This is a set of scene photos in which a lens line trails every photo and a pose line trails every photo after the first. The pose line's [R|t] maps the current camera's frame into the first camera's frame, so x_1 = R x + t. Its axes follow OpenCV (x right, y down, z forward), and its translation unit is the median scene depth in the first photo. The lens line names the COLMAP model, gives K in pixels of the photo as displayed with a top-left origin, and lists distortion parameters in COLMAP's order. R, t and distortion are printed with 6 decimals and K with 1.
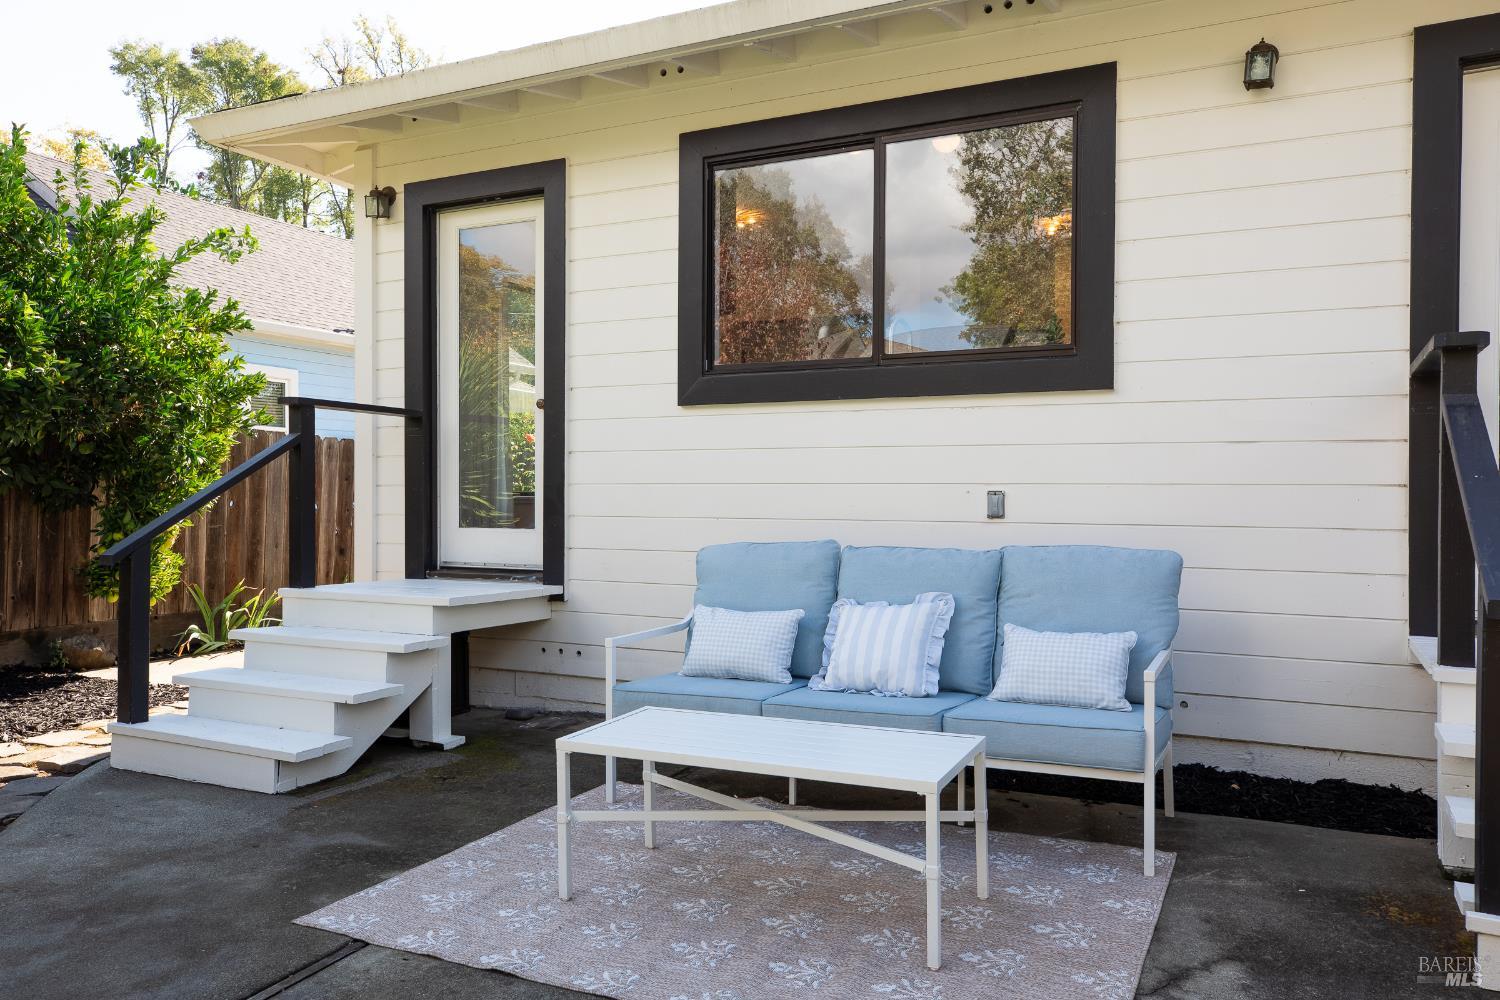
lens RADIAL K [[1110.2, 0, 750.0], [0, 1110.2, 500.0], [0, 0, 1]] dist [0.008627, 0.006307]
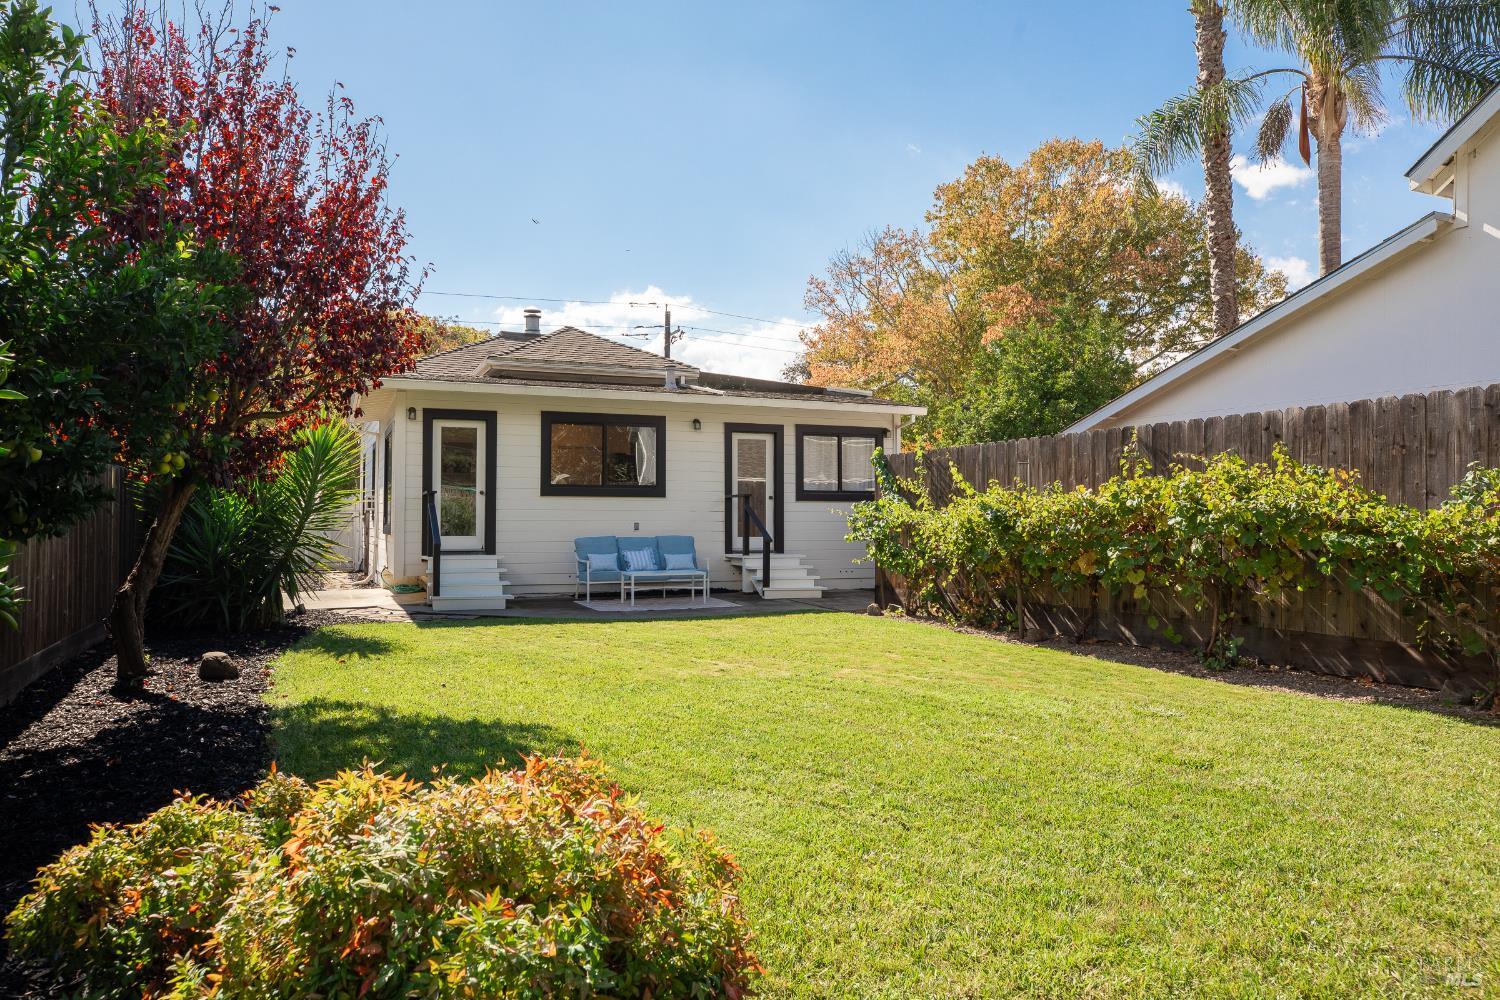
lens RADIAL K [[975.5, 0, 752.1], [0, 975.5, 493.7], [0, 0, 1]] dist [-0.001492, -0.000149]
pose [[0.648395, 0.011986, 0.761210, -2.163115], [-0.000132, 0.999878, -0.015632, -0.057843], [-0.761304, 0.010036, 0.648317, -1.532789]]
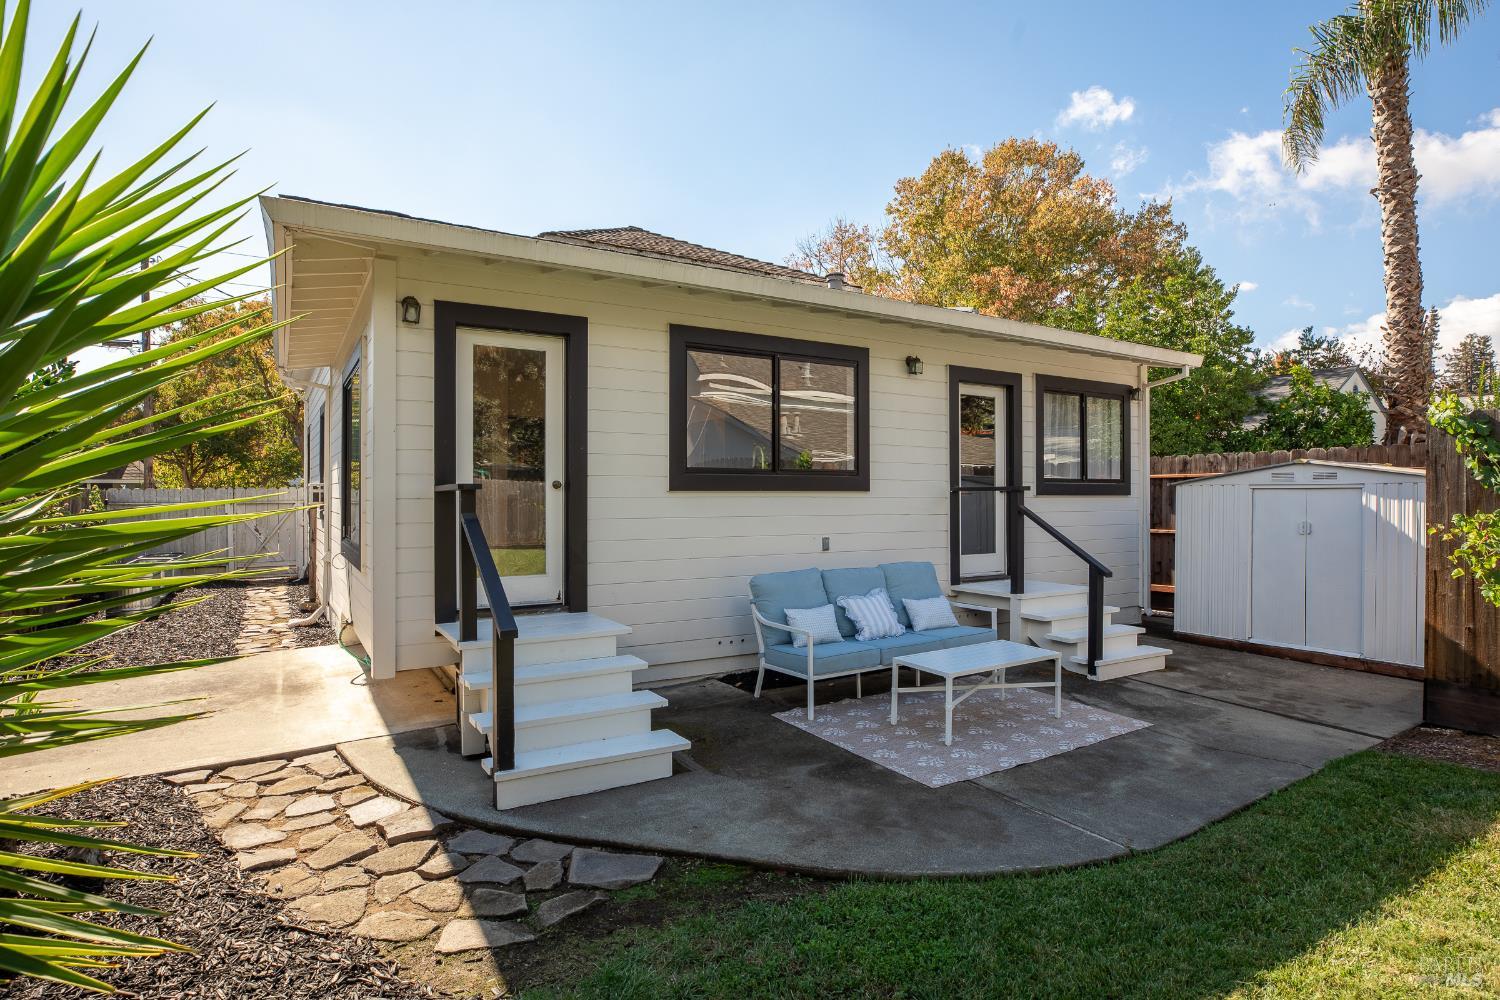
lens RADIAL K [[779.0, 0, 750.0], [0, 779.0, 500.0], [0, 0, 1]] dist [-0.016477, -0.000261]
pose [[0.540682, -0.012830, 0.841129, -1.152543], [-0.000943, 0.999874, 0.015857, -0.107693], [-0.841227, -0.009367, 0.540601, 0.341194]]
